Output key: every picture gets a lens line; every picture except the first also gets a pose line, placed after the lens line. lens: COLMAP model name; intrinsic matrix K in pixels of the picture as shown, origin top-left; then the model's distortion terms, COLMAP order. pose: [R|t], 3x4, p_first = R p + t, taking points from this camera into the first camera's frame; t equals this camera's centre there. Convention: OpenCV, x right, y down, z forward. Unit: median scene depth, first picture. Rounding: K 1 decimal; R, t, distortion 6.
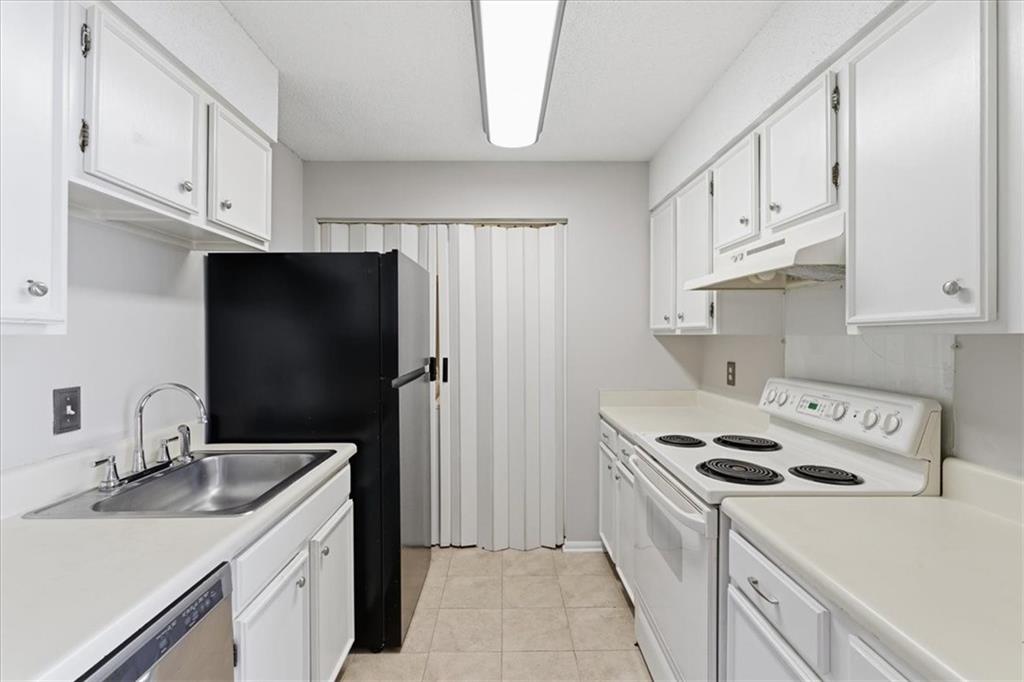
lens RADIAL K [[464.5, 0, 513.2], [0, 464.5, 337.7], [0, 0, 1]] dist [0.002429, -0.001104]
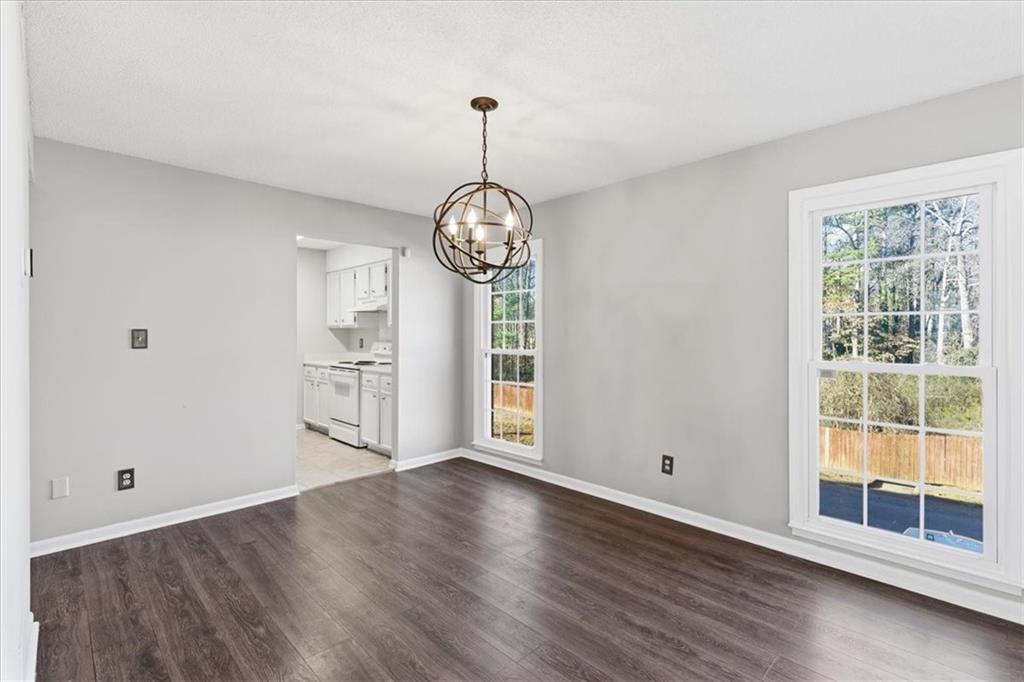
lens RADIAL K [[464.5, 0, 521.0], [0, 464.5, 338.3], [0, 0, 1]] dist [0.002429, -0.001104]
pose [[0.711258, -0.009154, 0.702871, -0.898611], [0.004195, 0.999953, 0.008779, 0.039710], [-0.702918, -0.003295, 0.711263, -1.838290]]
